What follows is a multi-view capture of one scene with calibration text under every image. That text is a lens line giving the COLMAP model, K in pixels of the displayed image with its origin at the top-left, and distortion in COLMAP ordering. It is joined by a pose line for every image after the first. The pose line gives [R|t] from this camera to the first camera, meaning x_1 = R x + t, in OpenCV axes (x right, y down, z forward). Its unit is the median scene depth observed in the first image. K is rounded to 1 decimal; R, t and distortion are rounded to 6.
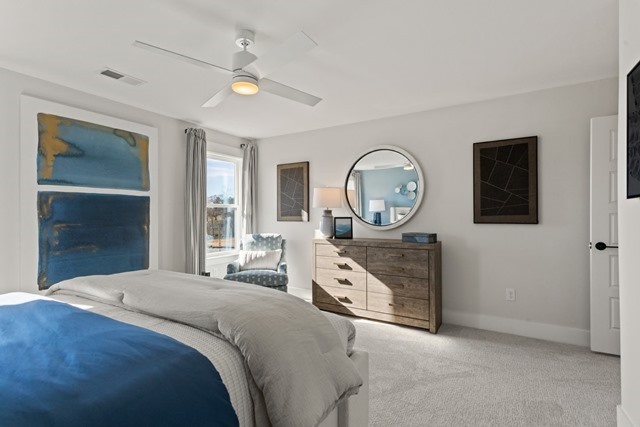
lens RADIAL K [[307.5, 0, 317.9], [0, 307.5, 214.0], [0, 0, 1]] dist [0.011415, -0.000269]
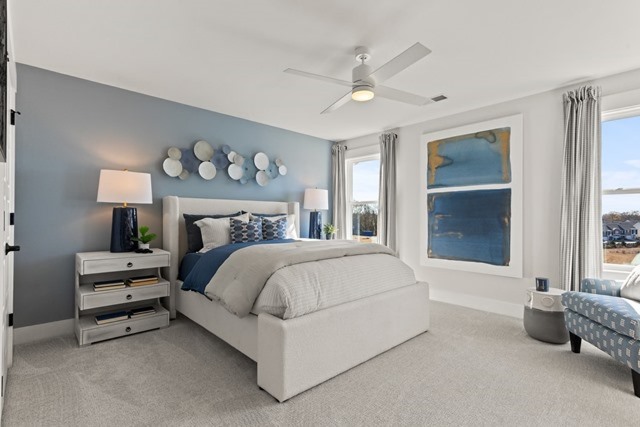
lens RADIAL K [[307.5, 0, 317.9], [0, 307.5, 214.0], [0, 0, 1]] dist [0.011415, -0.000269]
pose [[-0.275412, -0.004353, -0.961317, 0.657640], [0.002343, 0.999984, -0.005199, 0.032356], [0.961324, -0.003685, -0.275397, 0.813516]]
